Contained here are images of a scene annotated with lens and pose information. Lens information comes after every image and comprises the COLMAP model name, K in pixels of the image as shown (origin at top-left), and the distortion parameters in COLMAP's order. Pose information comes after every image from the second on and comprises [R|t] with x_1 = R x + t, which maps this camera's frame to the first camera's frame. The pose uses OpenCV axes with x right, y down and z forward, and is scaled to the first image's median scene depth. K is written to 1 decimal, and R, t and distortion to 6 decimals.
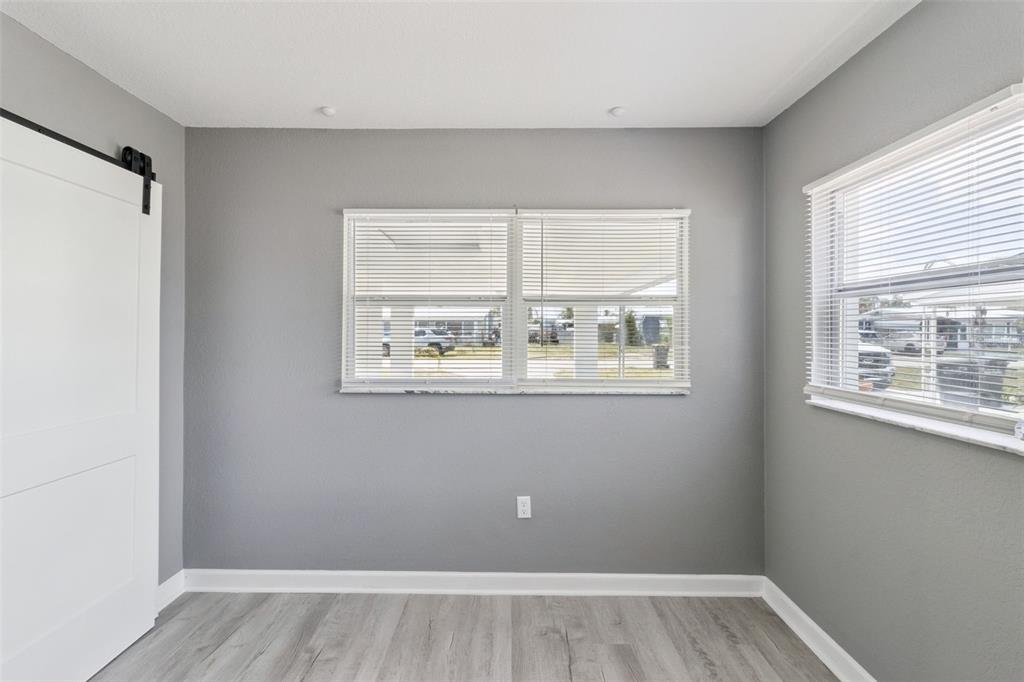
lens RADIAL K [[488.7, 0, 497.0], [0, 488.7, 337.1], [0, 0, 1]] dist [-0.000633, 0.000250]
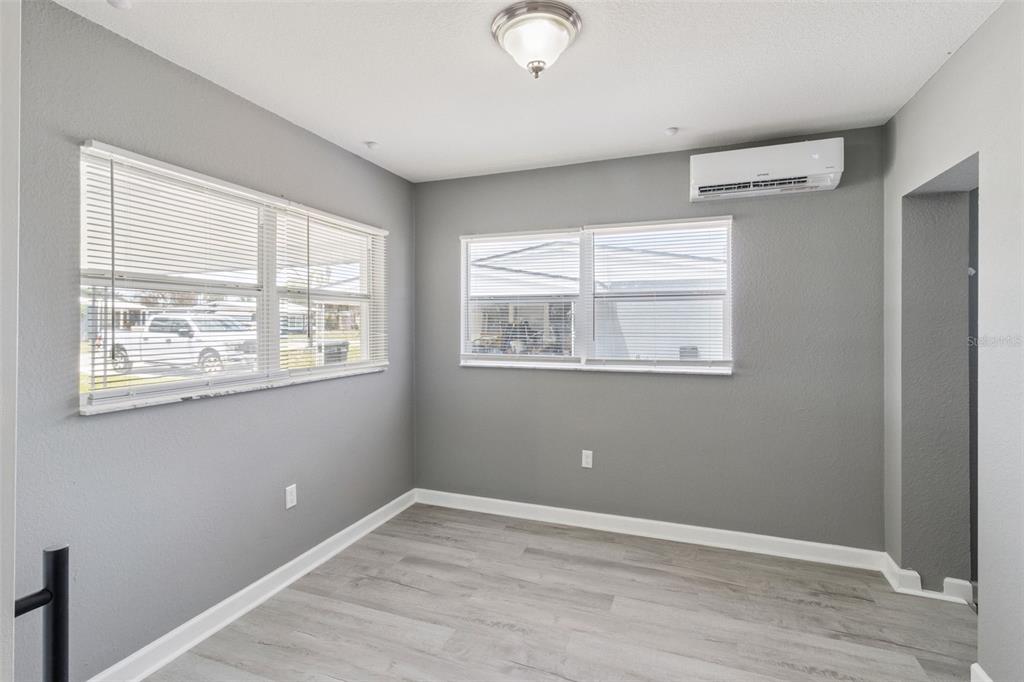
lens RADIAL K [[488.7, 0, 497.0], [0, 488.7, 337.1], [0, 0, 1]] dist [-0.000633, 0.000250]
pose [[0.353461, -0.026547, 0.935072, -0.746806], [0.011028, 0.999646, 0.024211, -0.002323], [-0.935384, 0.001754, 0.353629, 0.244935]]
